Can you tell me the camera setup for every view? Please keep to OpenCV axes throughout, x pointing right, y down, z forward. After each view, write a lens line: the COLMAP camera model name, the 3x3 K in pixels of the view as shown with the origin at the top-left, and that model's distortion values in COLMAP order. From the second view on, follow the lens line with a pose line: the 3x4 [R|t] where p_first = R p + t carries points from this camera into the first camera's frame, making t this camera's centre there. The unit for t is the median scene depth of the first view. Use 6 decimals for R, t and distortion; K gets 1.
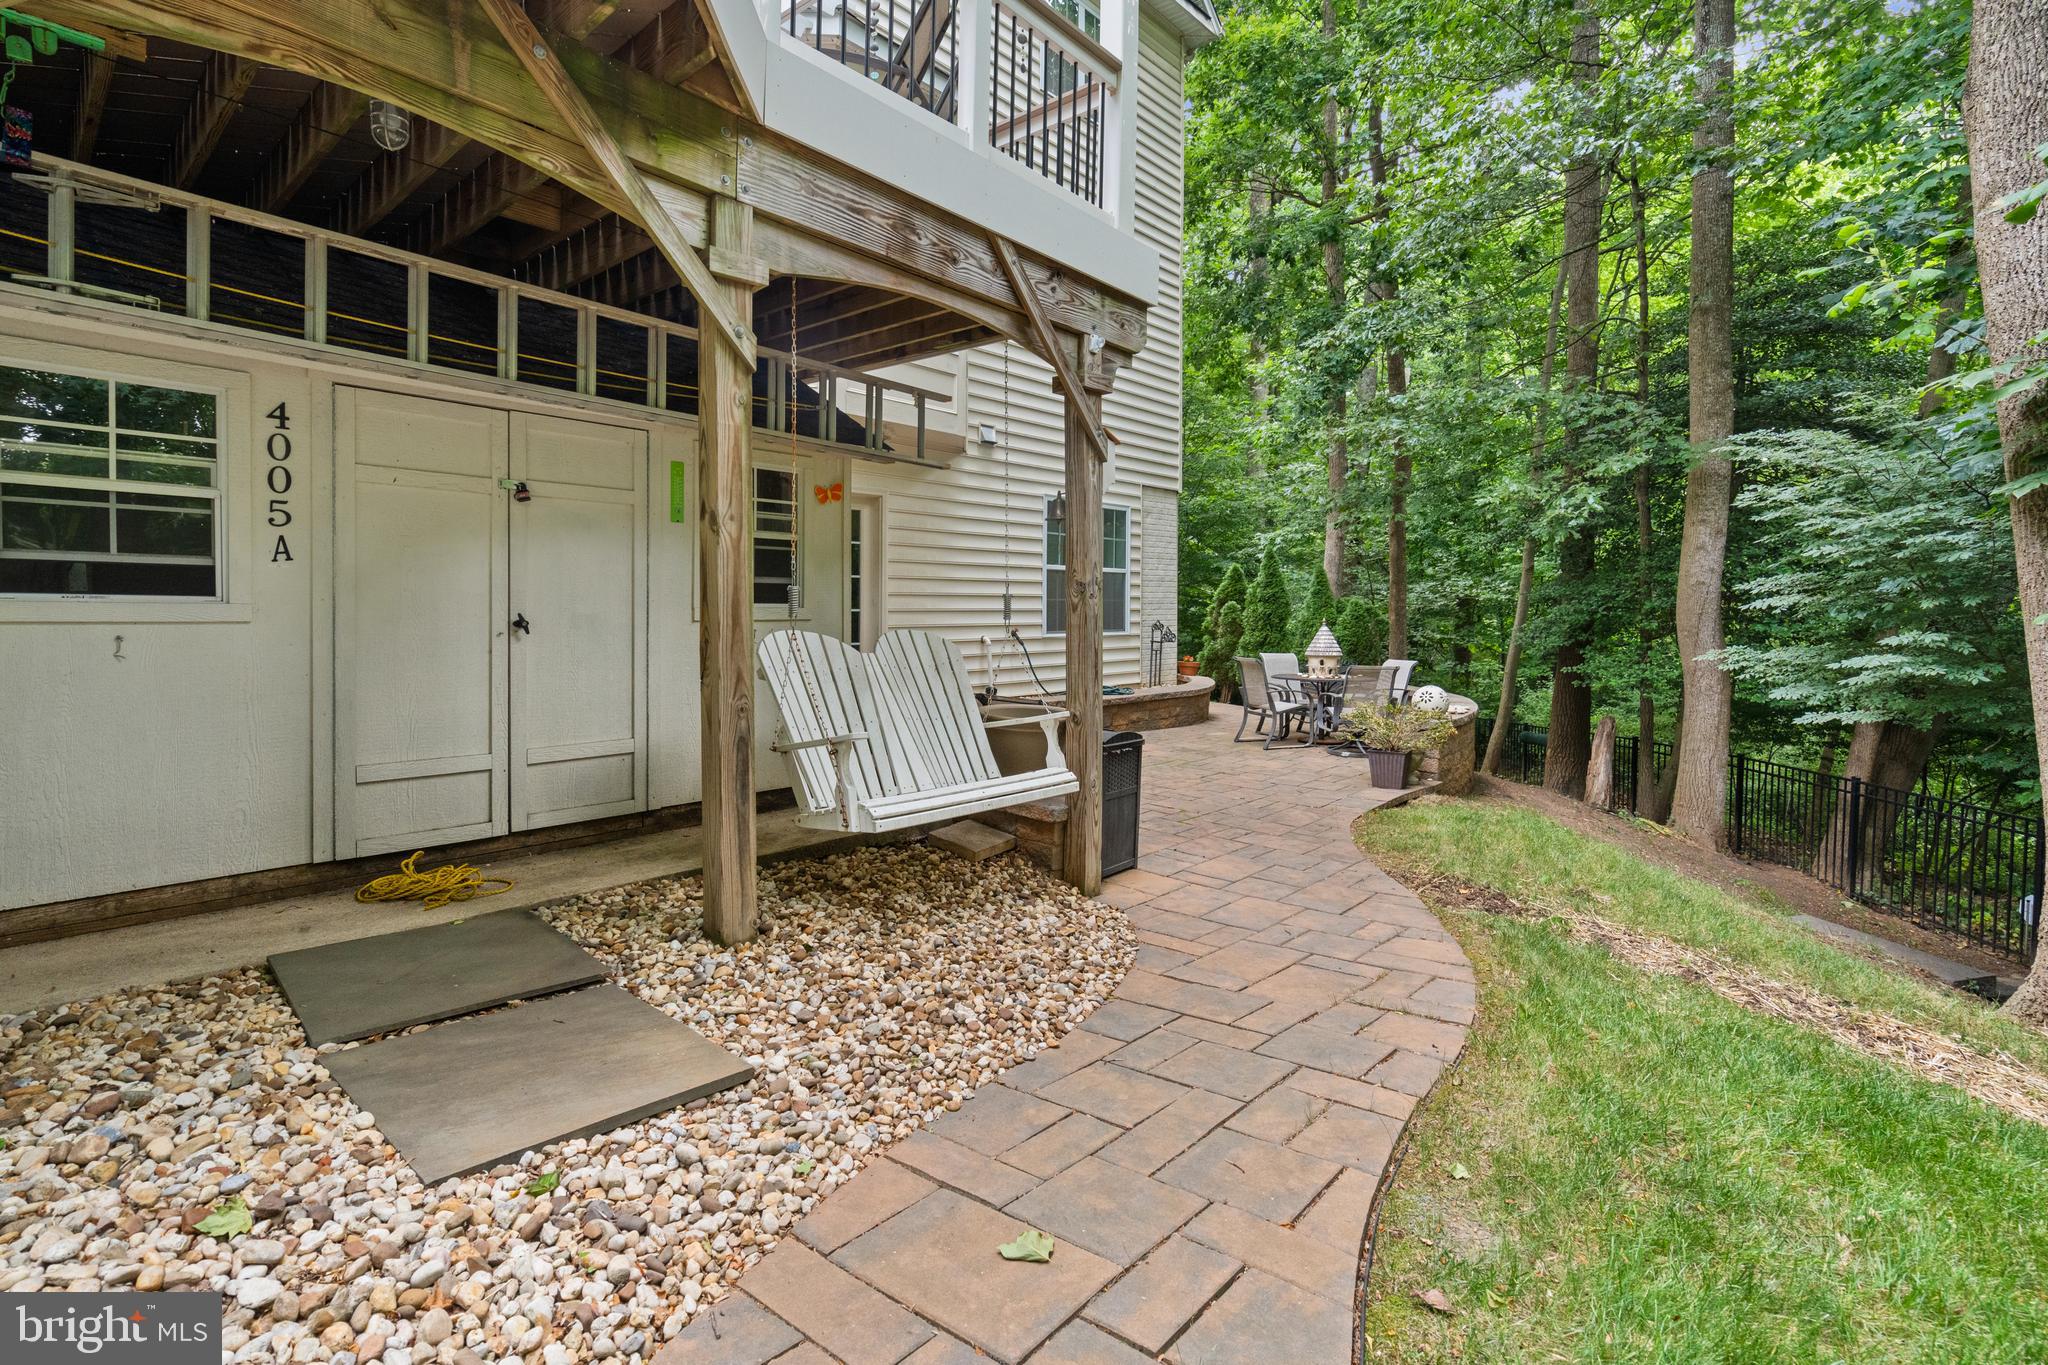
lens RADIAL K [[939.0, 0, 1013.7], [0, 939.0, 636.7], [0, 0, 1]] dist [0.000852, 0.000099]
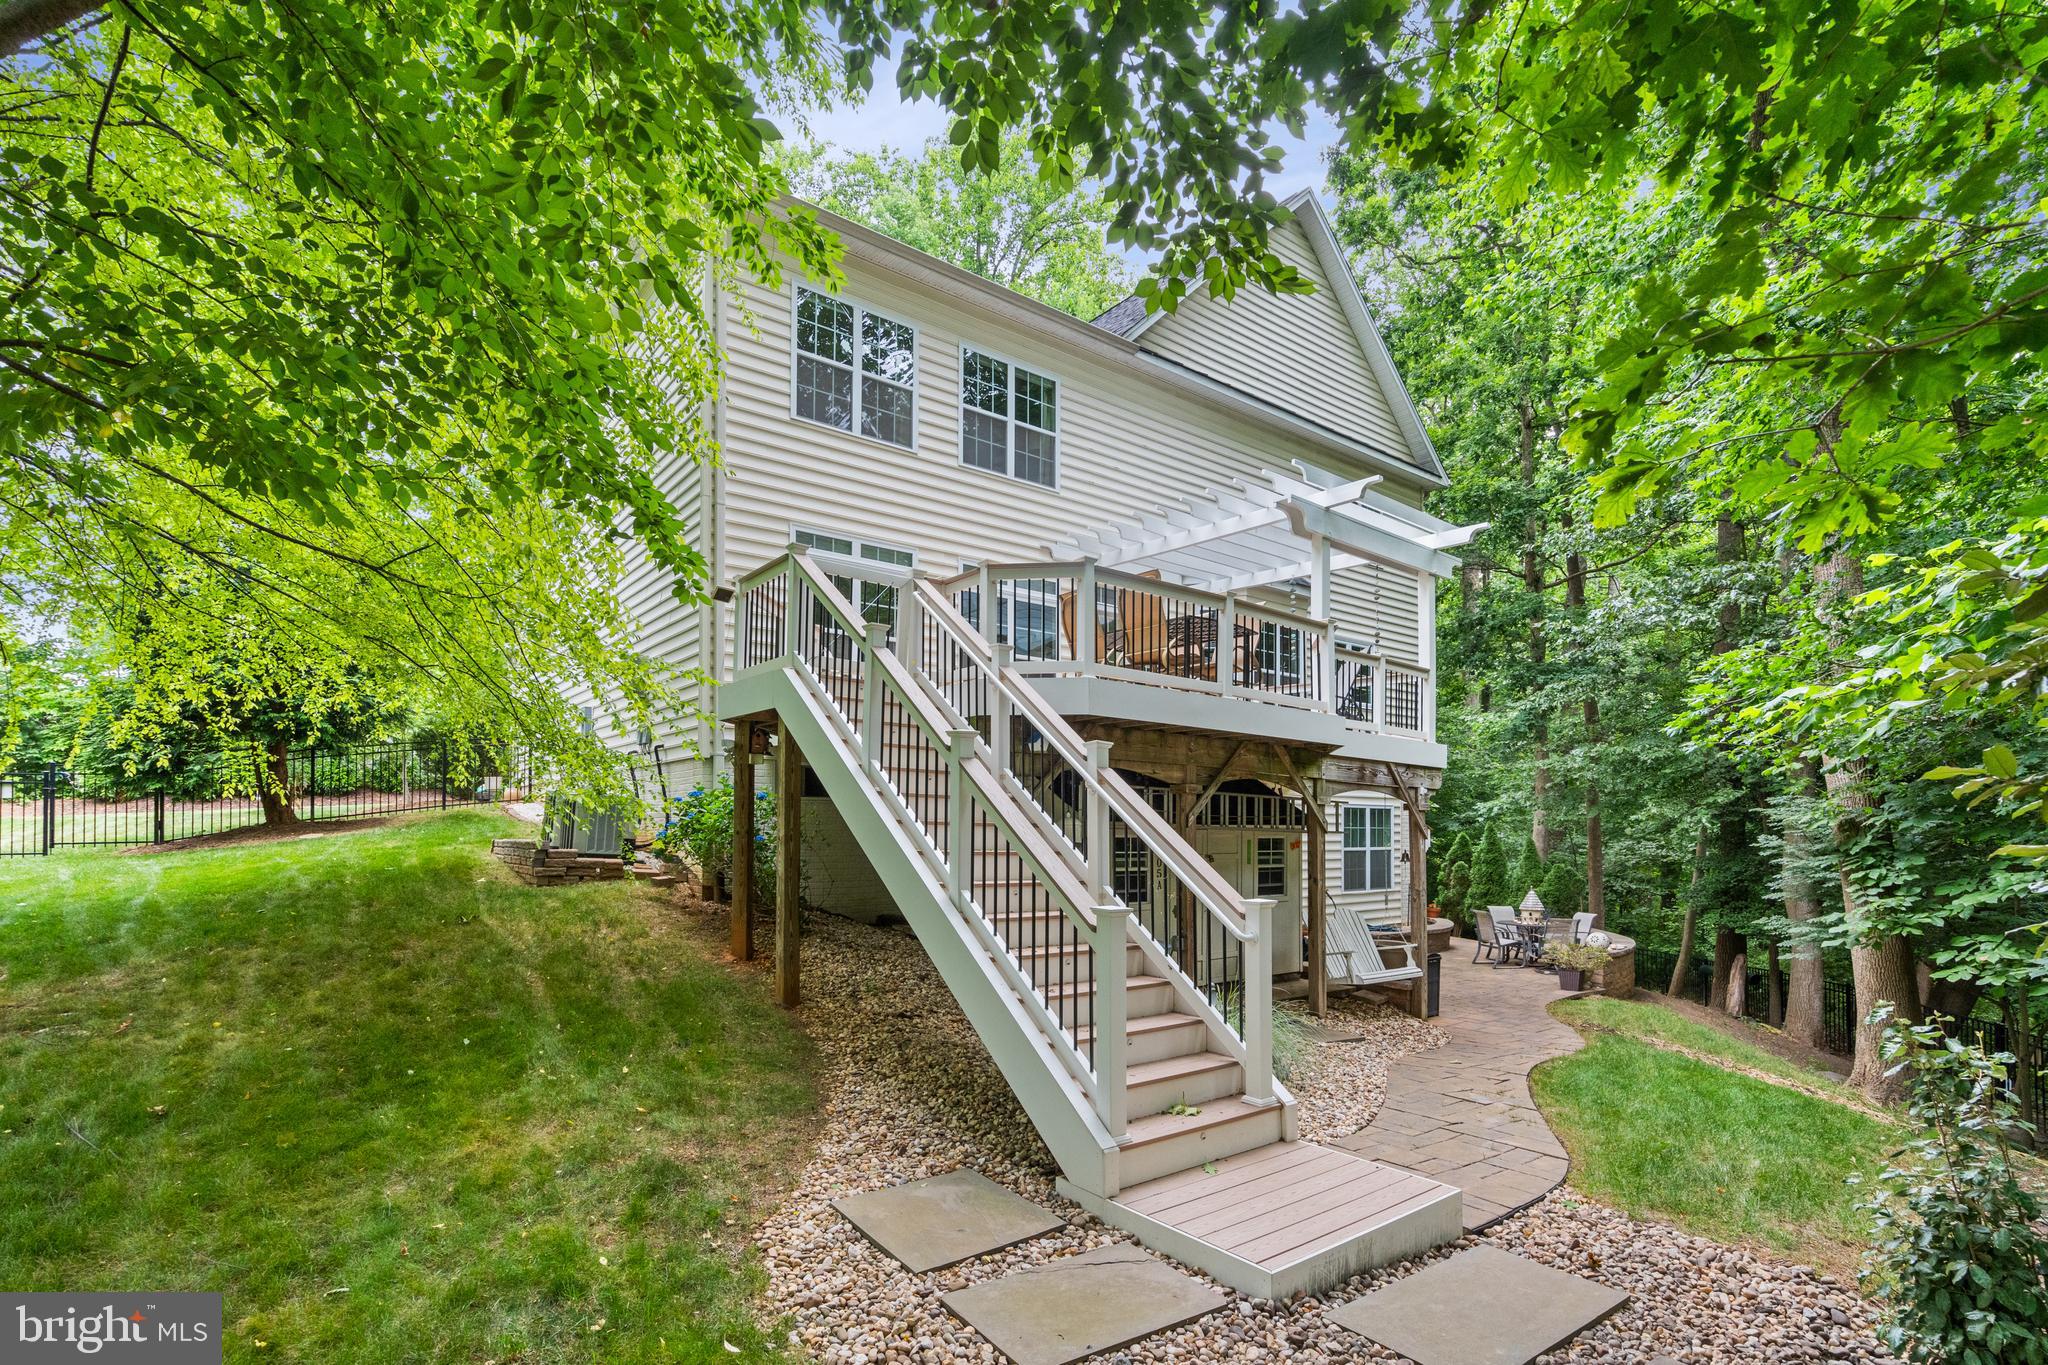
lens RADIAL K [[964.4, 0, 1031.8], [0, 964.4, 798.6], [0, 0, 1]] dist [-0.001187, -0.000017]
pose [[0.985863, 0.000117, -0.167556, -0.211057], [-0.010074, 0.998232, -0.058579, -0.058982], [0.167253, 0.059439, 0.984121, -0.695089]]
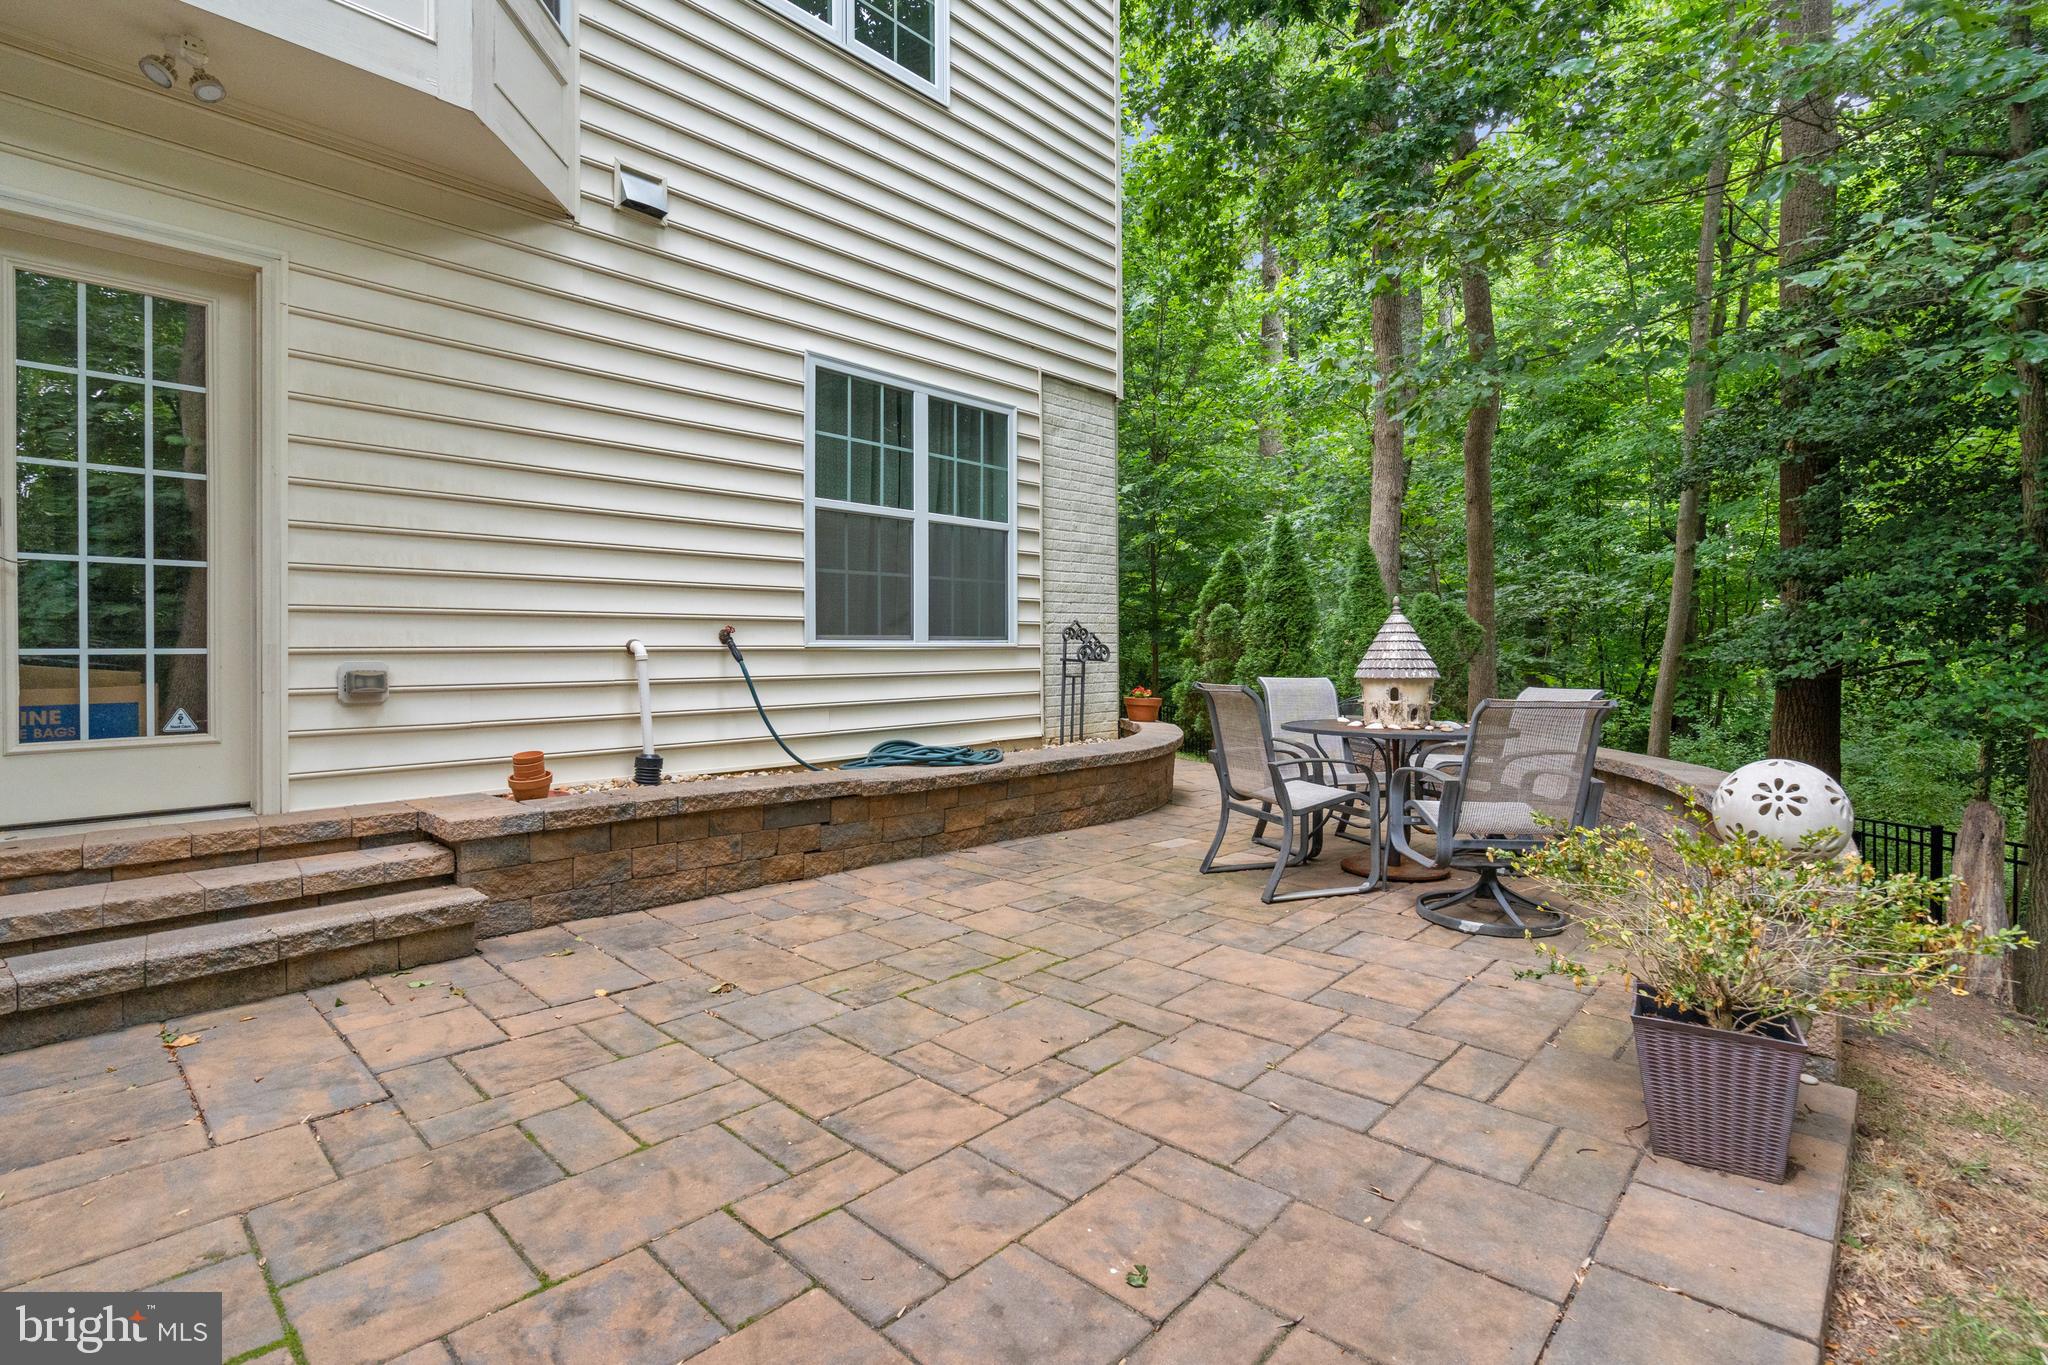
lens RADIAL K [[955.0, 0, 1024.5], [0, 955.0, 652.8], [0, 0, 1]] dist [0.002239, 0.000121]
pose [[0.999948, -0.007544, -0.006872, 0.146585], [0.007361, 0.999628, -0.026250, 0.017388], [0.007067, 0.026198, 0.999632, 0.511010]]
